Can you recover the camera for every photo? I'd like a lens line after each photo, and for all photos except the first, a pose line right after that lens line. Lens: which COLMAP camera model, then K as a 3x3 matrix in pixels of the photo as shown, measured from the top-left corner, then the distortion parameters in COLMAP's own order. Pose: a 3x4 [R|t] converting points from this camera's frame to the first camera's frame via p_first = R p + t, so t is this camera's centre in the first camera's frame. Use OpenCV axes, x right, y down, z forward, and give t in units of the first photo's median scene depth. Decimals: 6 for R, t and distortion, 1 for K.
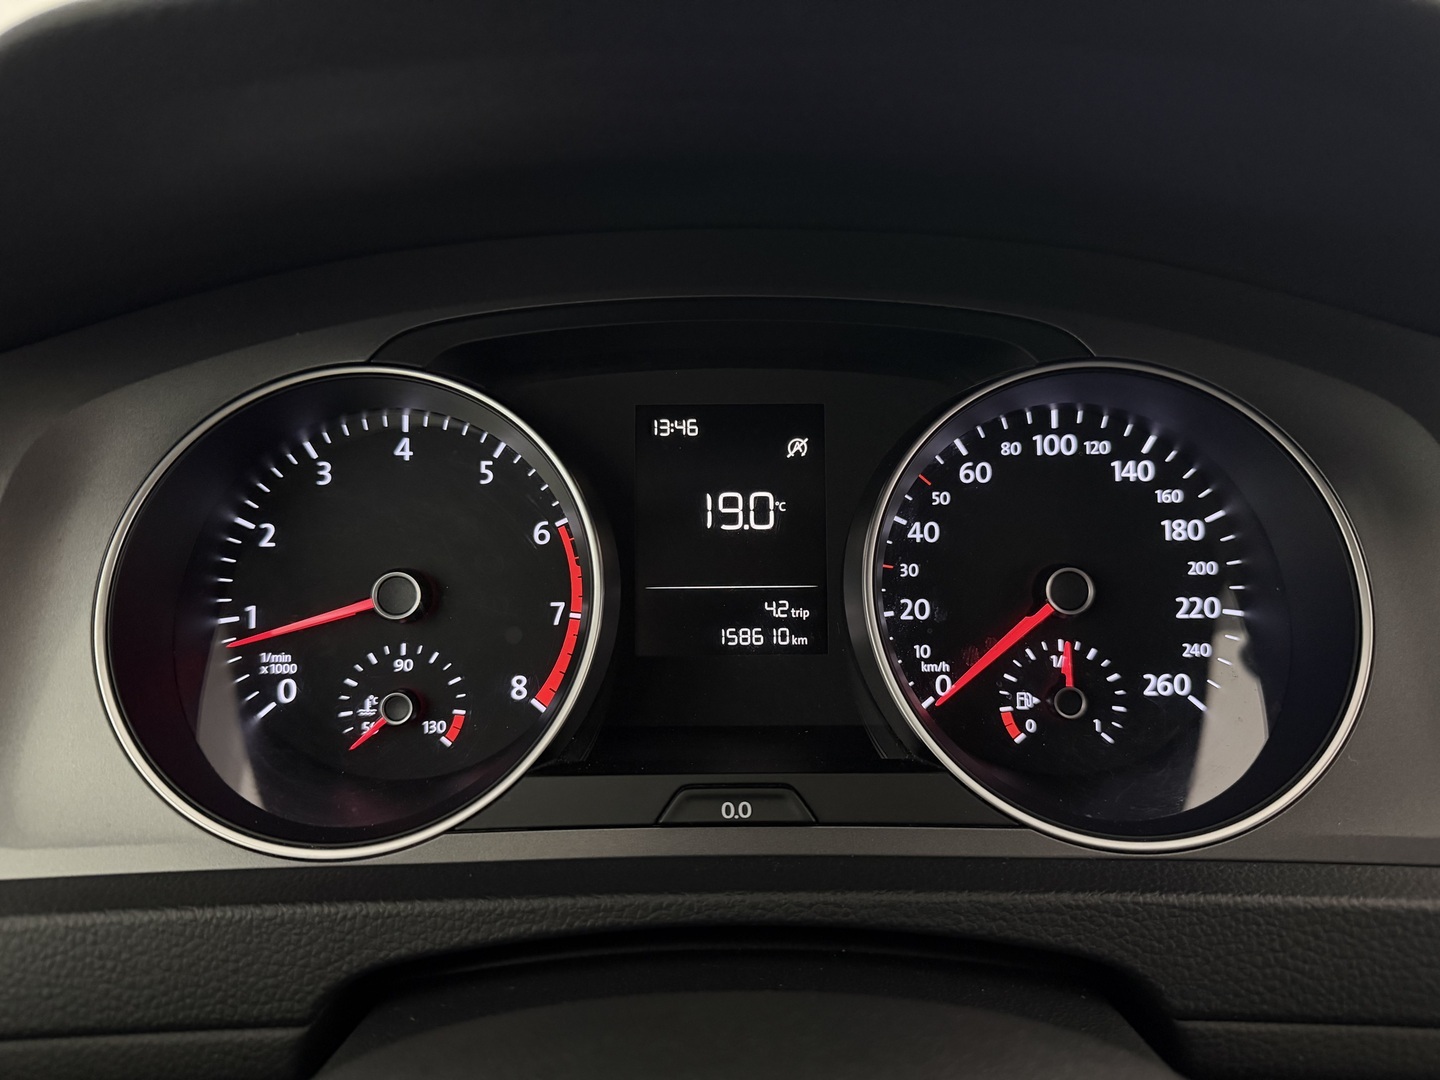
lens RADIAL K [[1008.0, 0, 724.6], [0, 1008.0, 540.6], [0, 0, 1]] dist [0.004845, -0.036163]
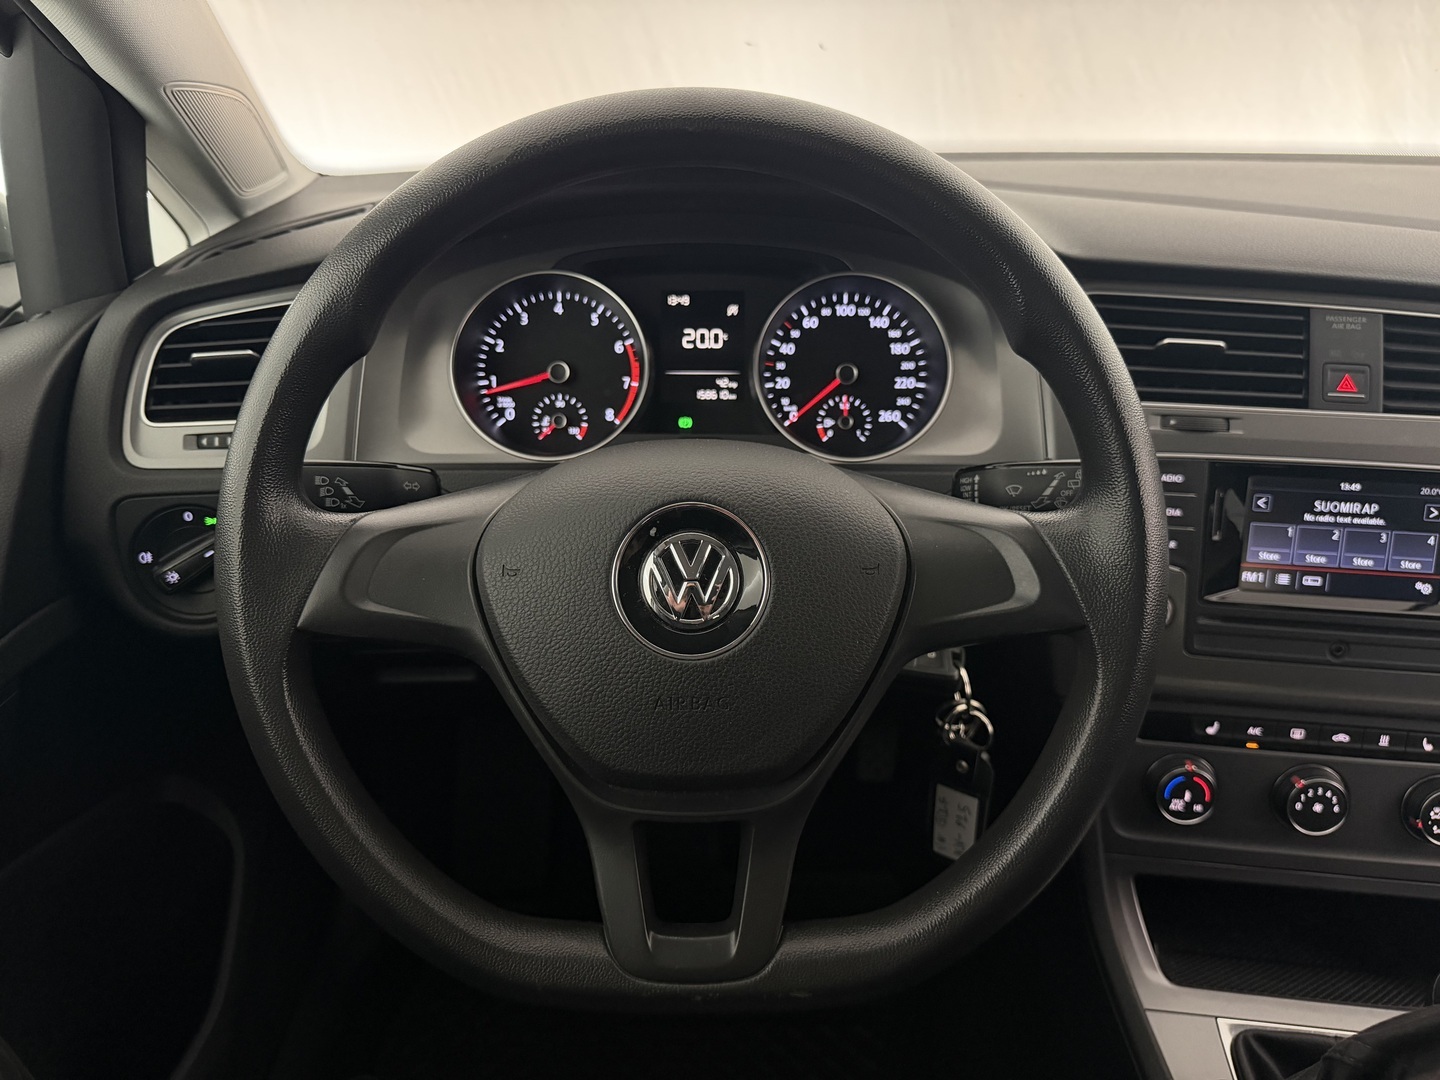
lens RADIAL K [[1008.0, 0, 725.7], [0, 1008.0, 540.8], [0, 0, 1]] dist [0.004845, -0.036163]
pose [[0.999915, 0.013011, -0.000610, 0.066419], [-0.012845, 0.992737, 0.119613, 0.153298], [0.002162, -0.119595, 0.992820, -1.325992]]
